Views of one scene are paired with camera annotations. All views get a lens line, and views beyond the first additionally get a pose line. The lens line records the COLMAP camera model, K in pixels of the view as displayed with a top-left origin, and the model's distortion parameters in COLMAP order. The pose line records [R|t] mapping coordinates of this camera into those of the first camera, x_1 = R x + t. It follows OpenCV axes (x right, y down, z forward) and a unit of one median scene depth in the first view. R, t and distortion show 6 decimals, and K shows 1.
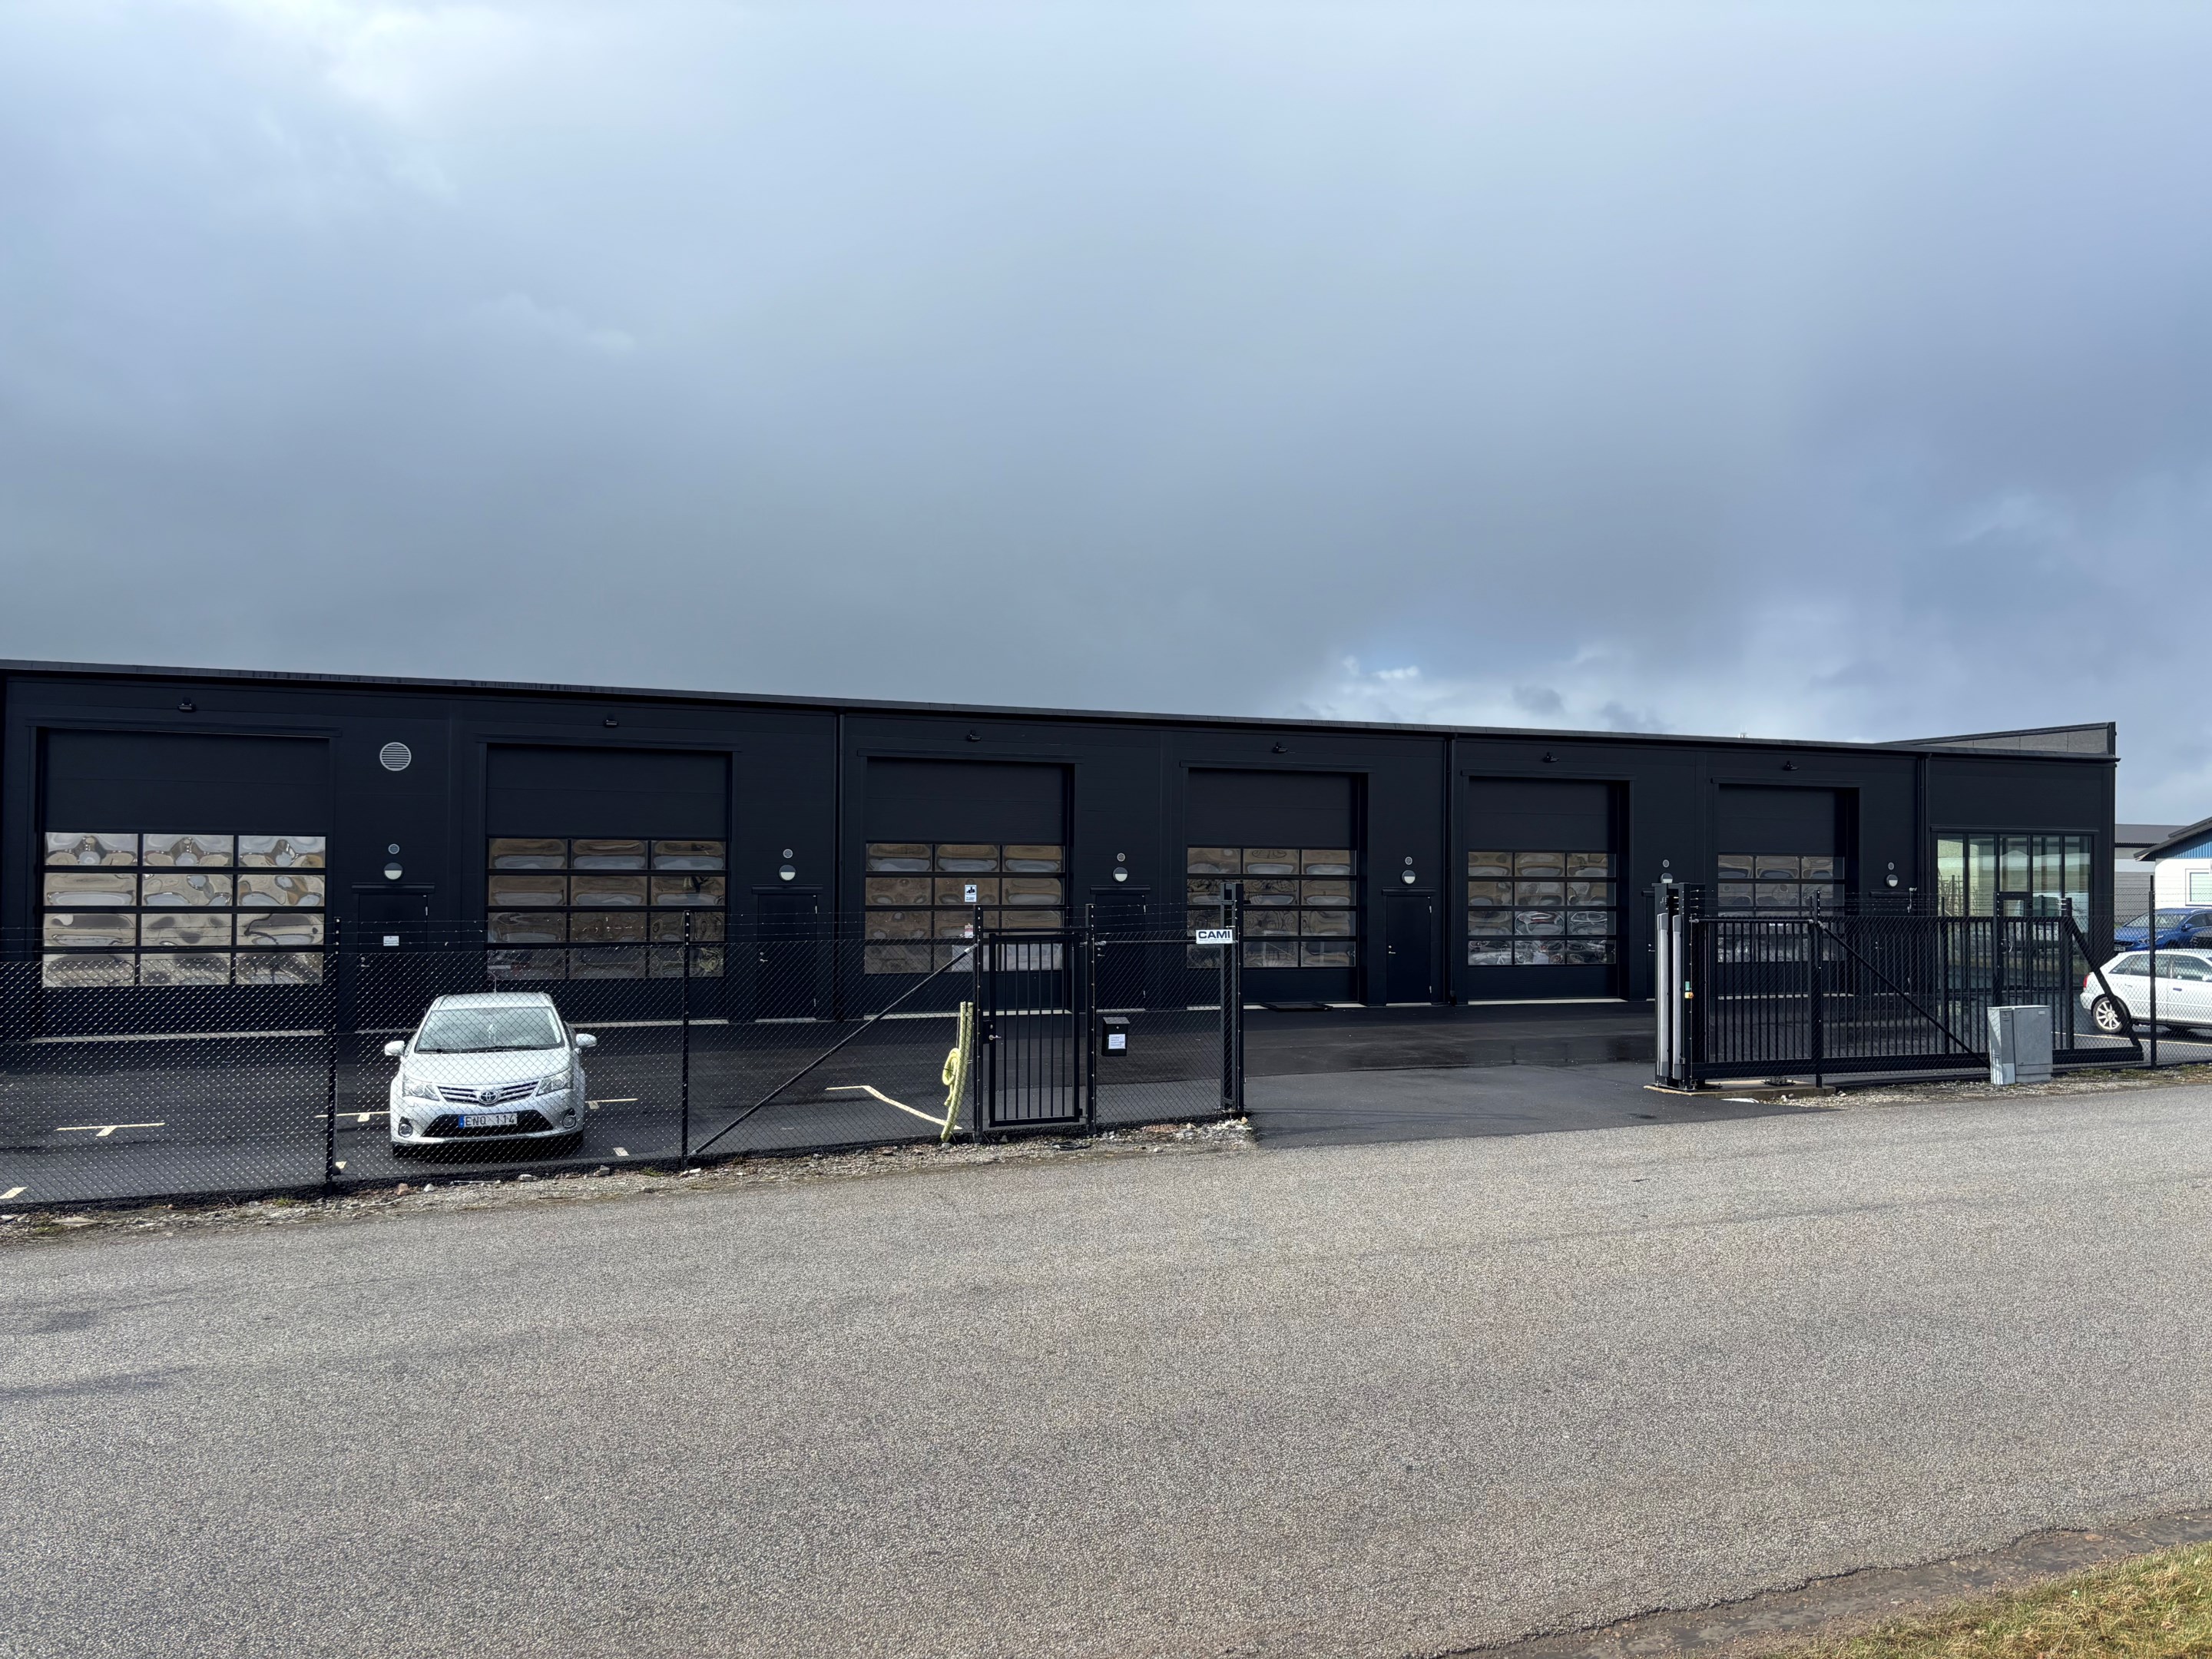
lens RADIAL K [[1642.6, 0, 1131.2], [0, 1642.6, 861.9], [0, 0, 1]] dist [0.055828, -0.059522]
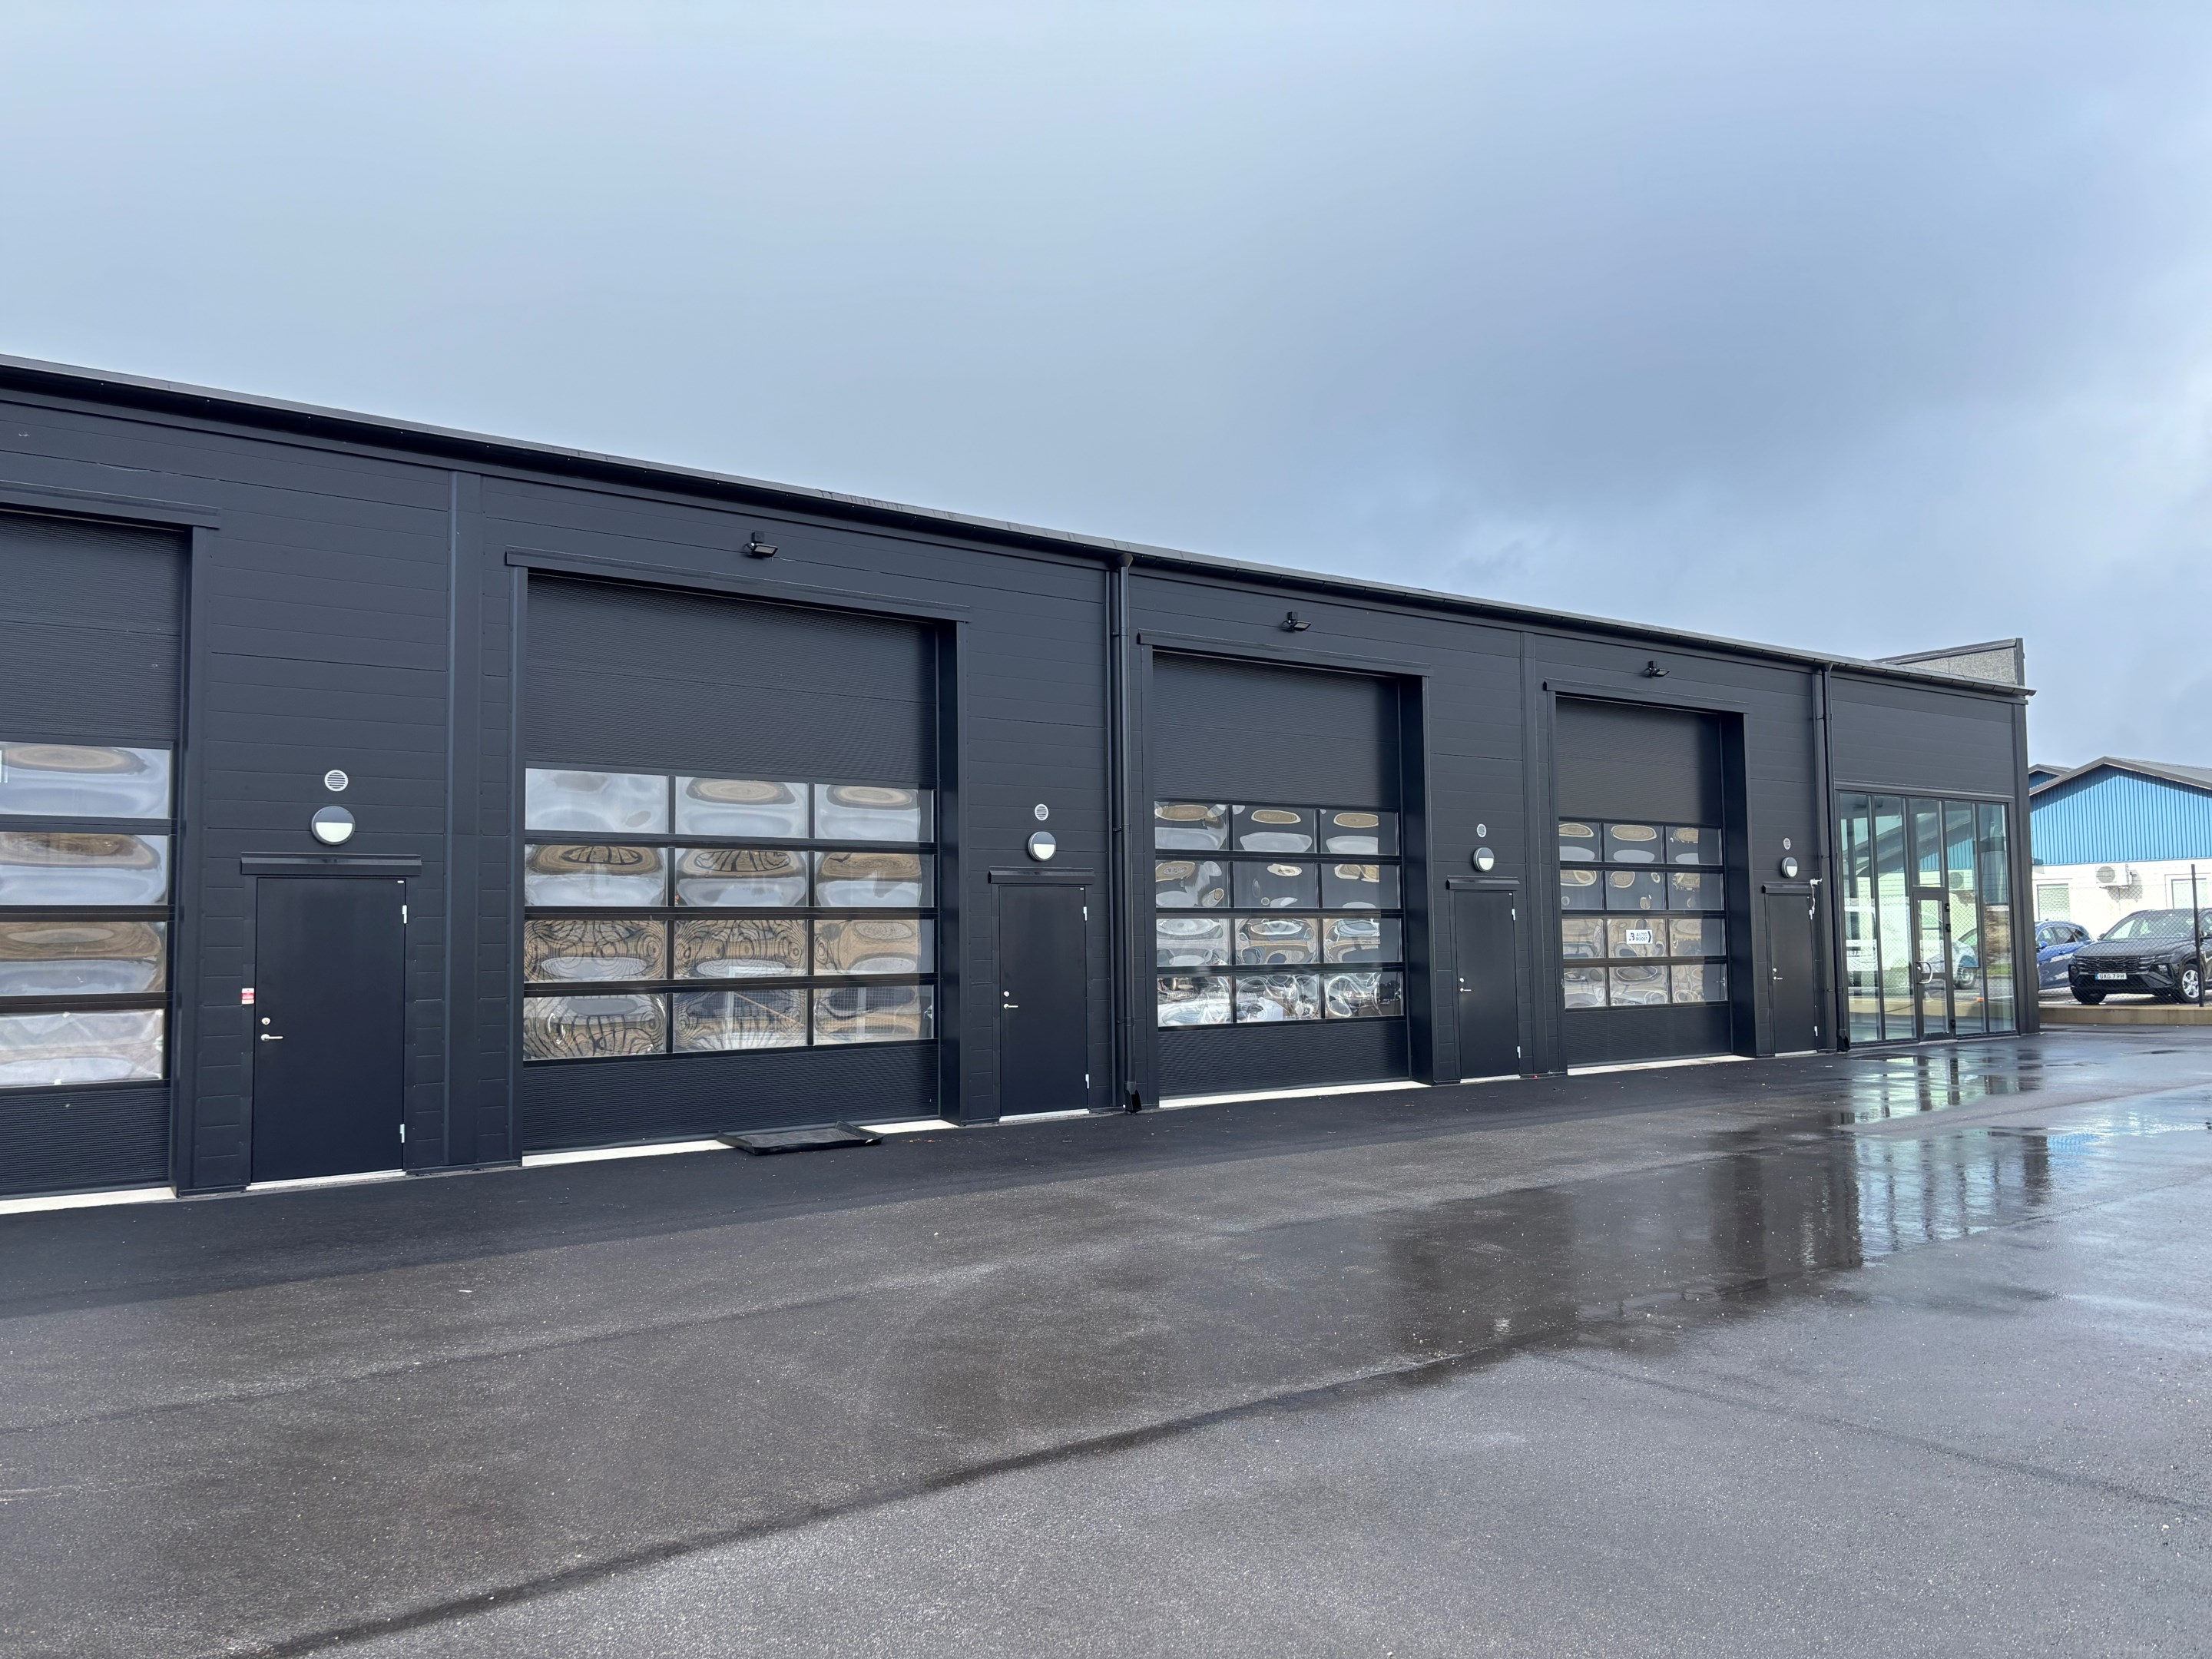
lens RADIAL K [[1642.6, 0, 1131.2], [0, 1642.6, 861.9], [0, 0, 1]] dist [0.055828, -0.059522]
pose [[0.960877, -0.006788, 0.276893, 0.089910], [0.018091, 0.999103, -0.038287, 0.047158], [-0.276385, 0.041798, 0.960138, 0.781058]]
